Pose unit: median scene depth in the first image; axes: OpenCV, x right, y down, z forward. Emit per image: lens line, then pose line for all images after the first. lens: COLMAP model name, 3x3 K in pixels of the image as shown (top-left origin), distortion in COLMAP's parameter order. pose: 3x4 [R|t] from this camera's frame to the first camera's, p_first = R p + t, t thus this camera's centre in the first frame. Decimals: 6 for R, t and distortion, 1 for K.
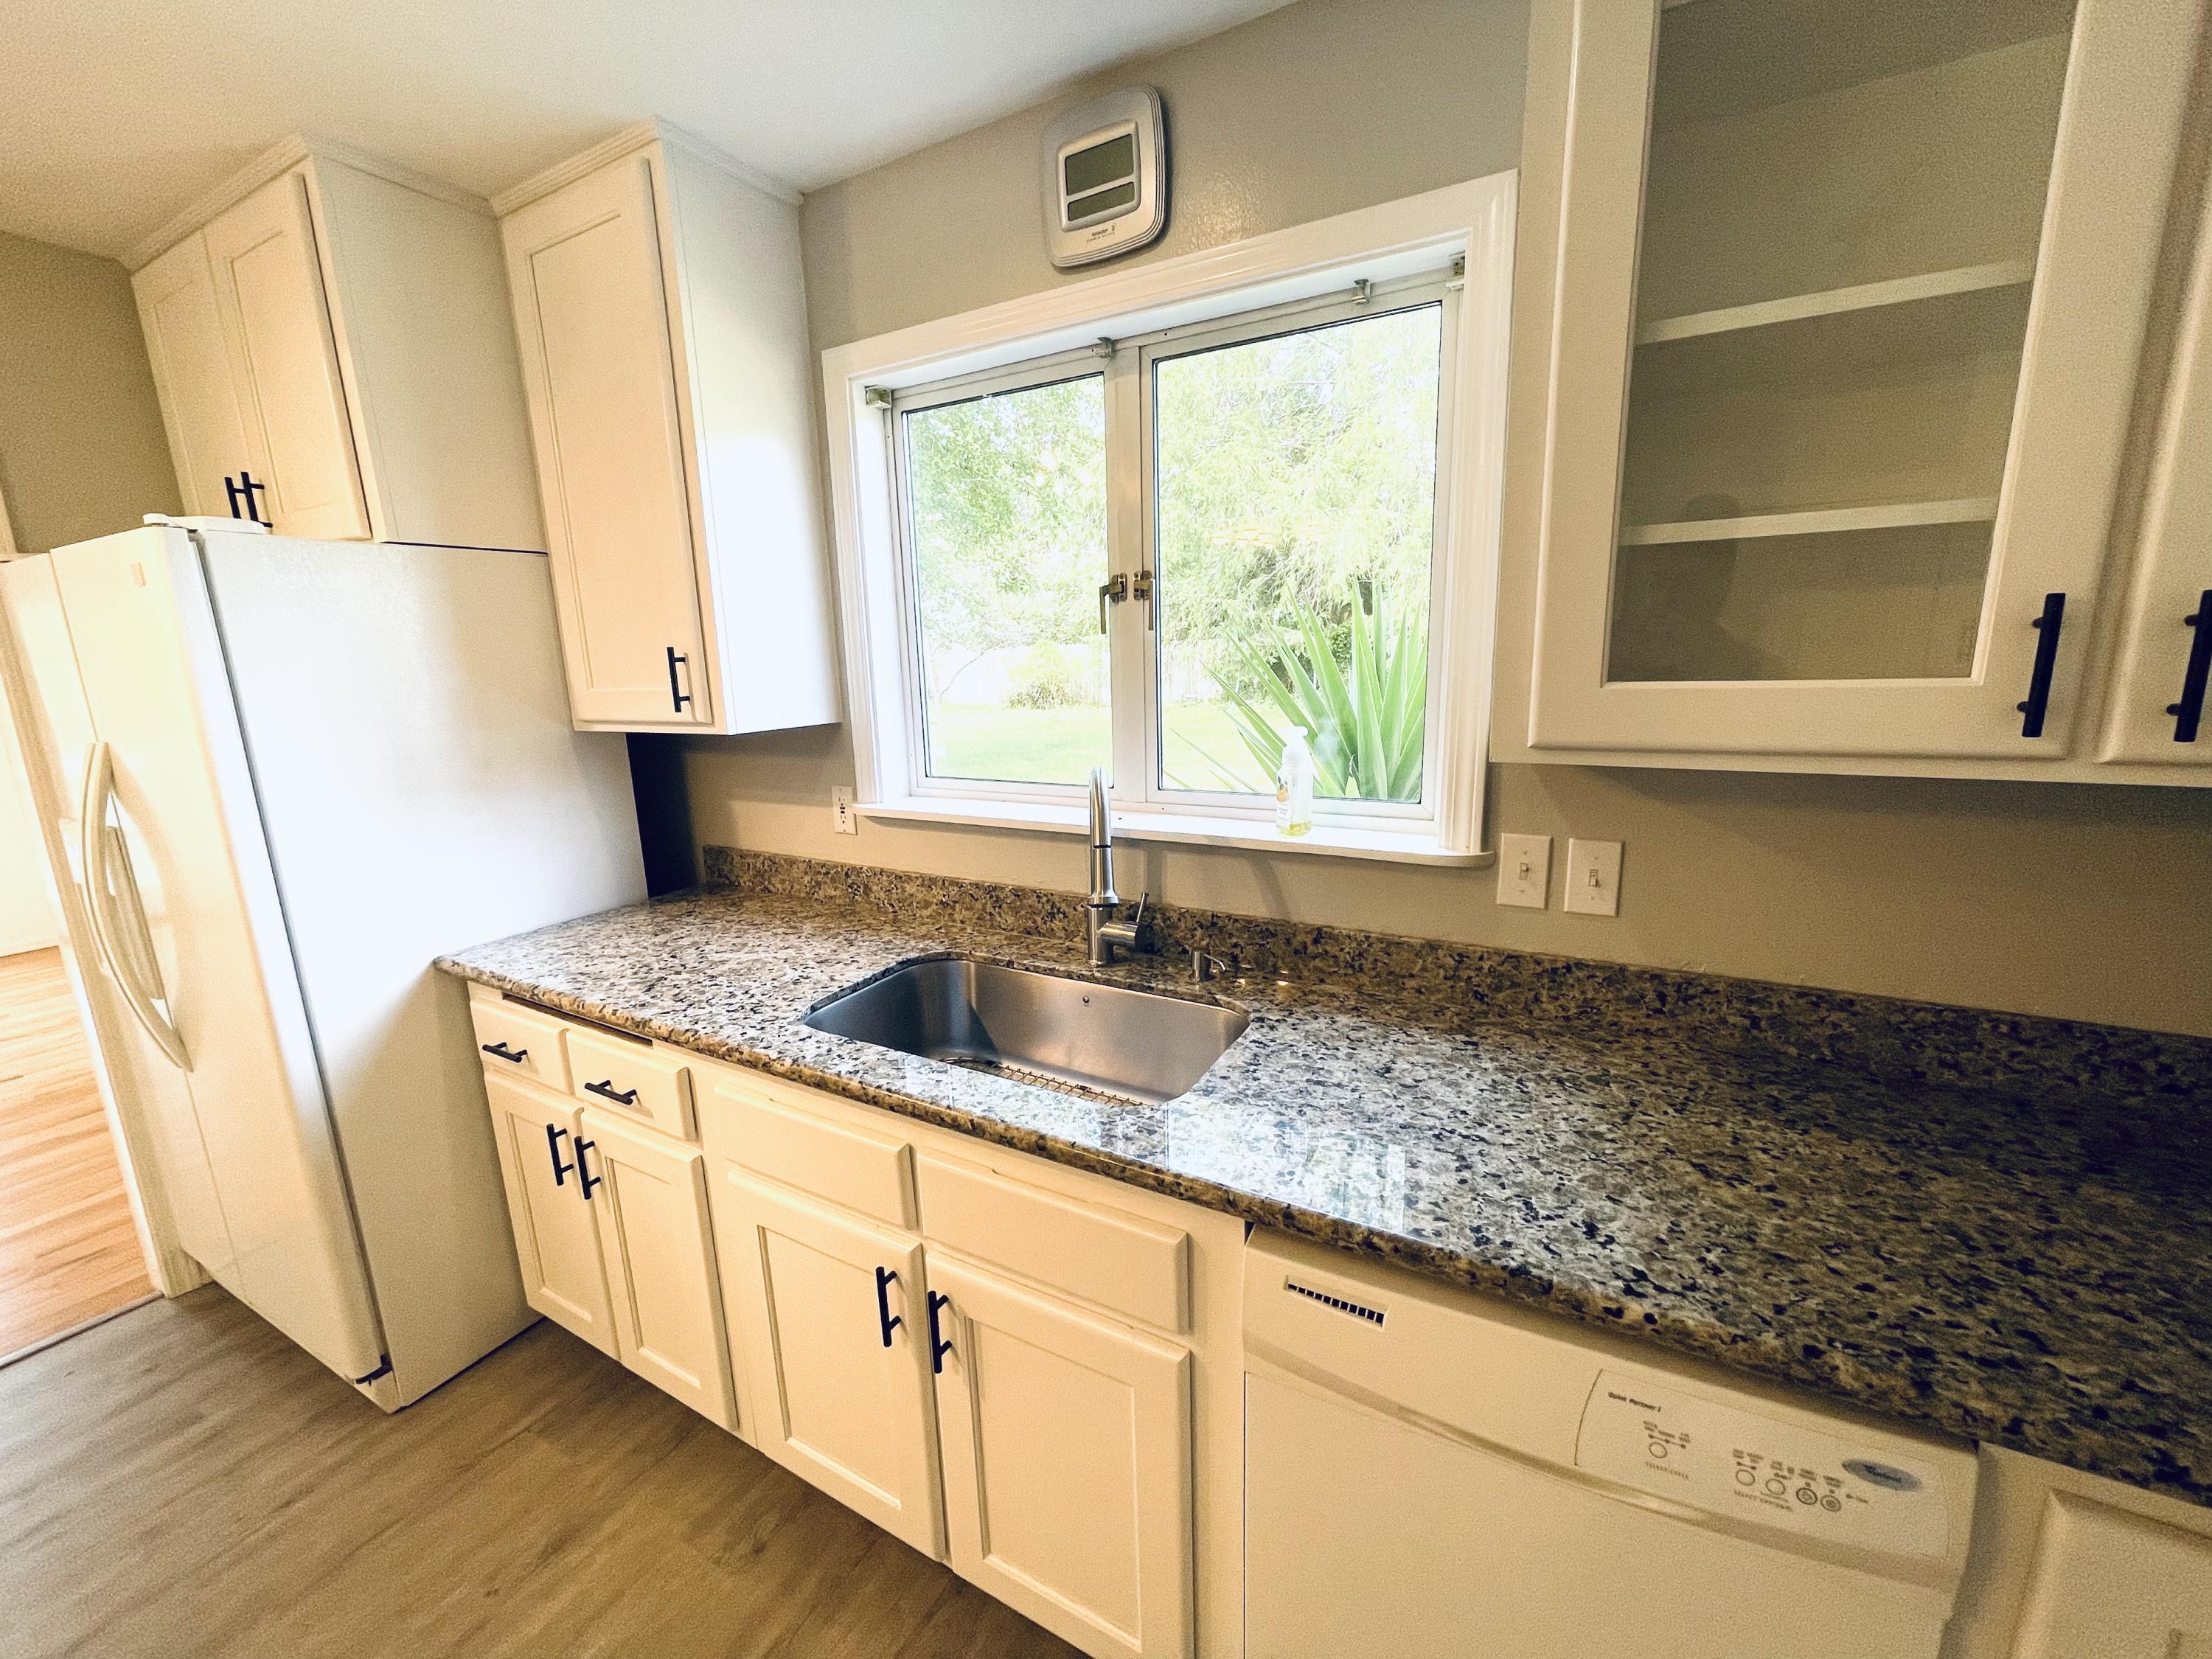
lens RADIAL K [[900.5, 0, 1095.6], [0, 900.5, 830.4], [0, 0, 1]] dist [-0.001095, 0.000016]
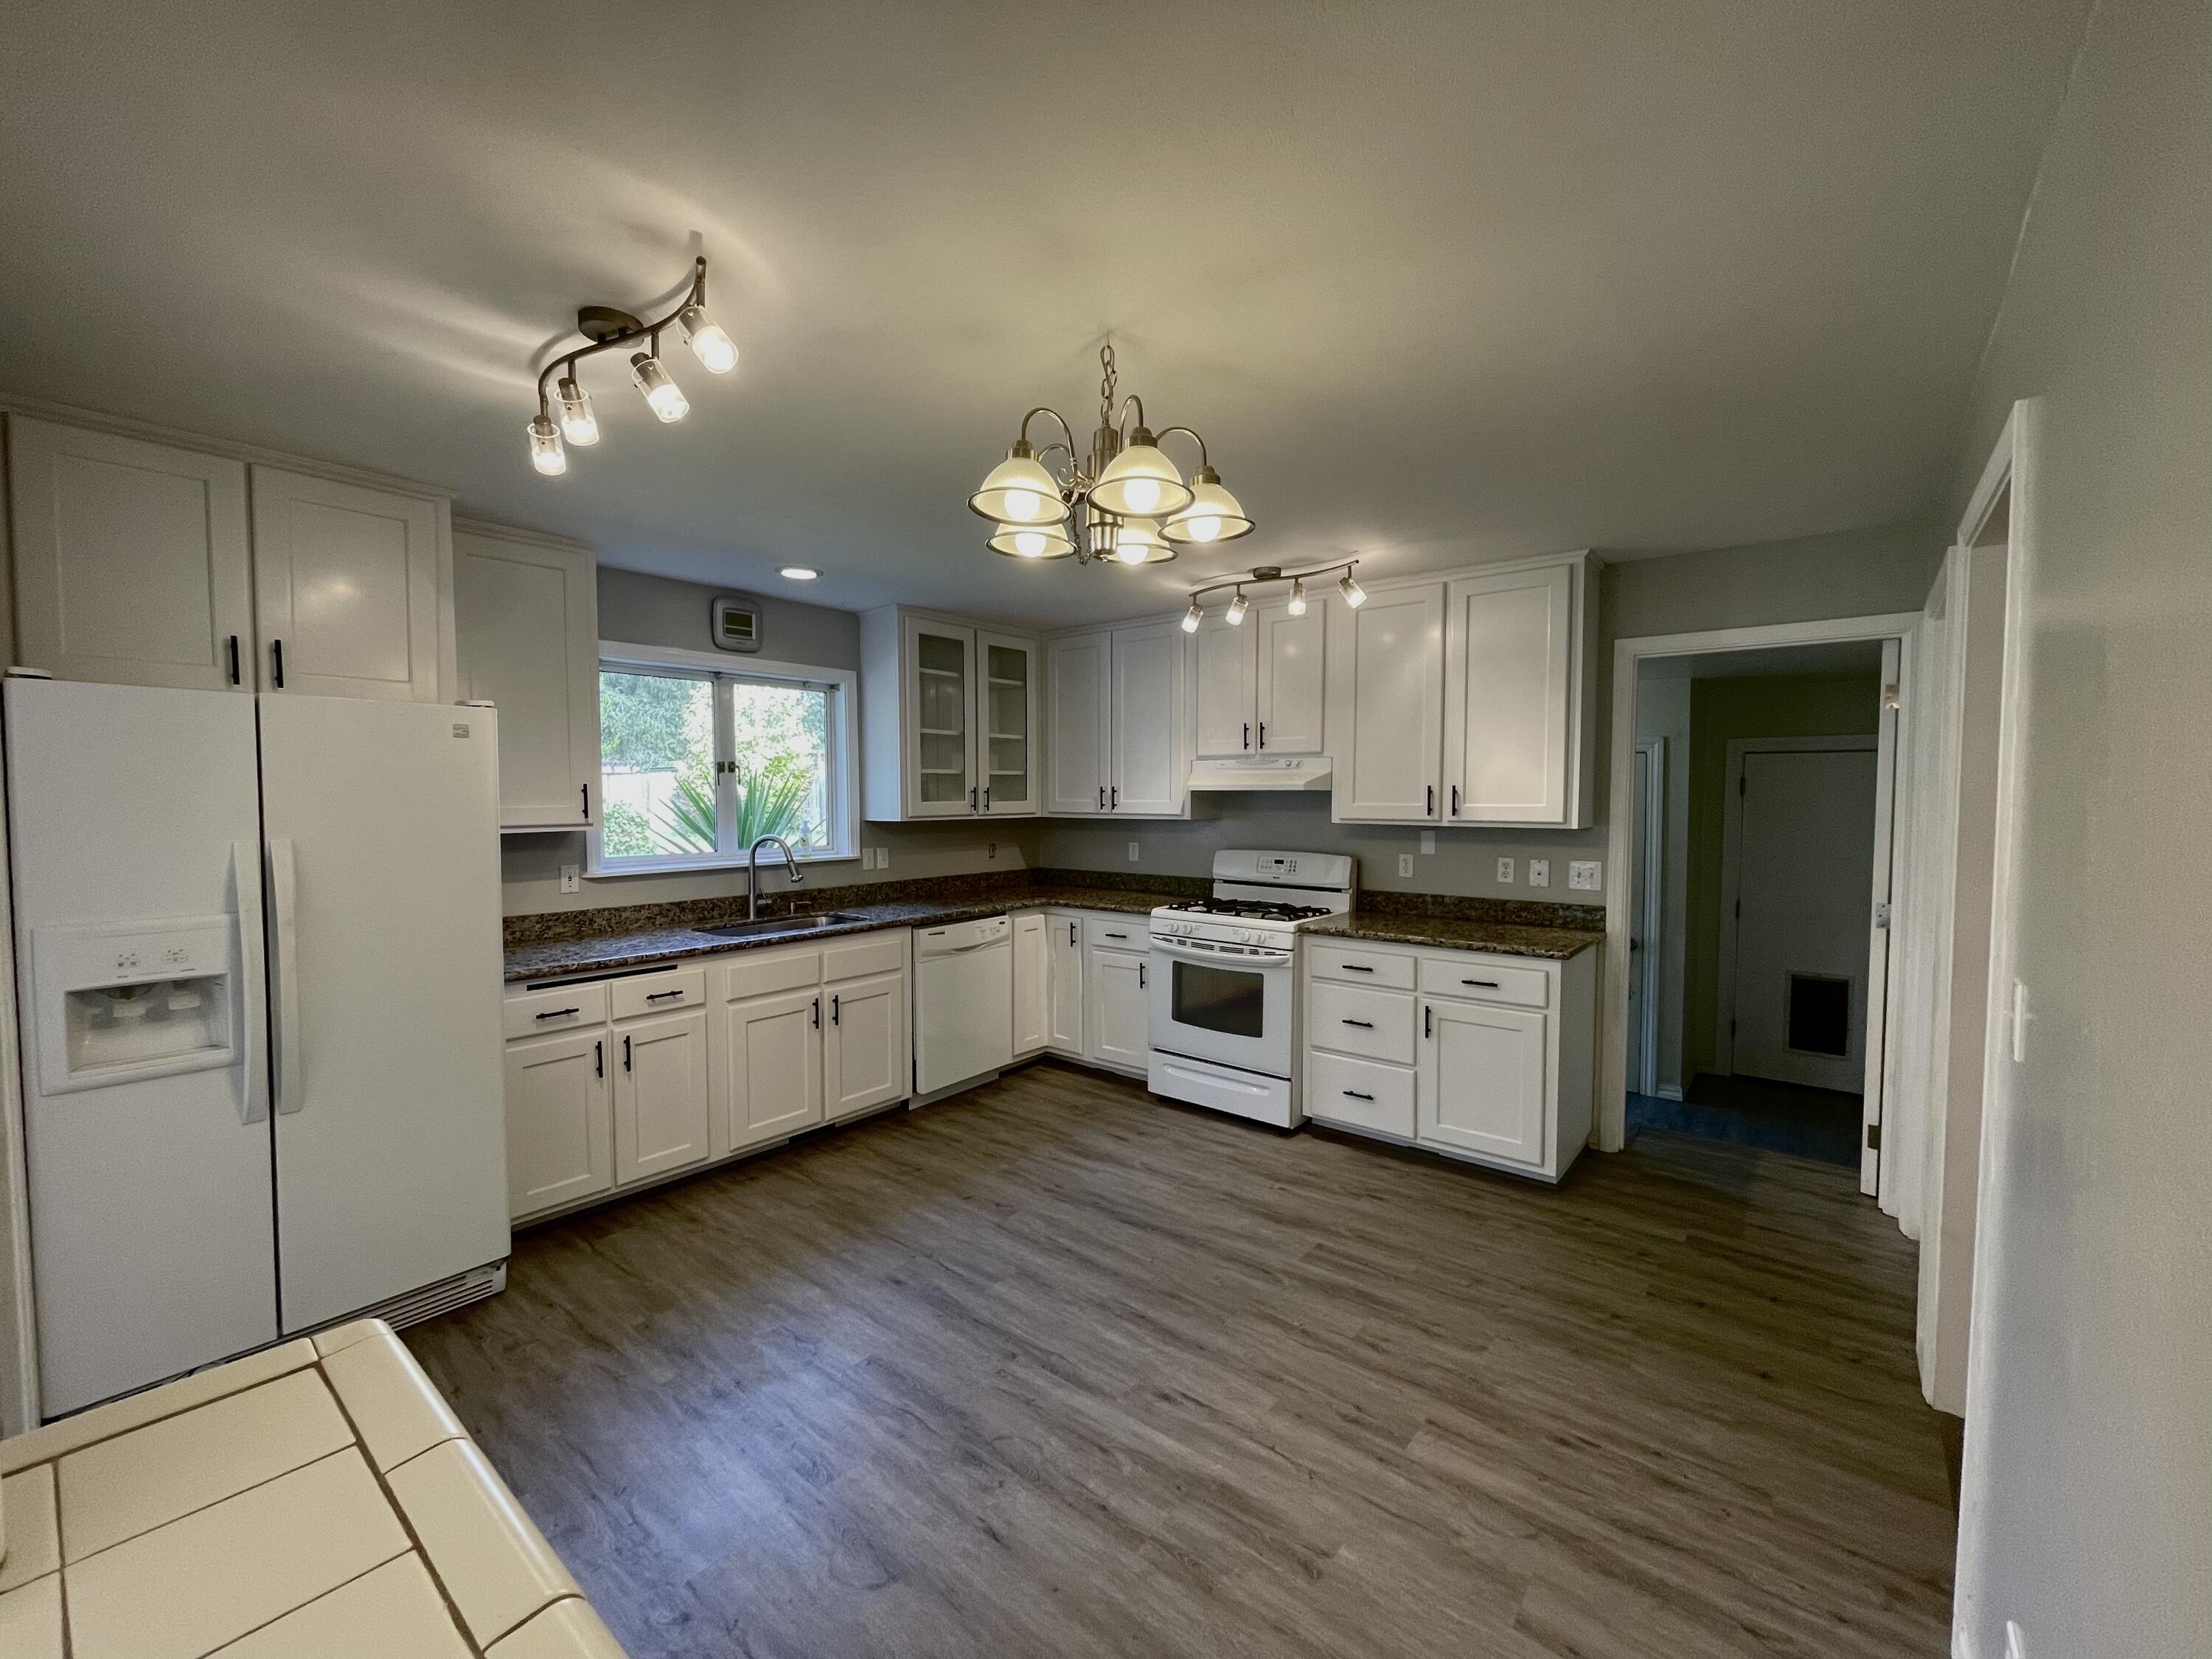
lens RADIAL K [[870.9, 0, 1106.0], [0, 870.9, 829.5], [0, 0, 1]] dist [0.001128, 0.000078]
pose [[0.152426, -0.009193, 0.988272, -2.167338], [0.195659, 0.980446, -0.021057, 0.147110], [-0.968754, 0.196574, 0.151244, -0.322570]]
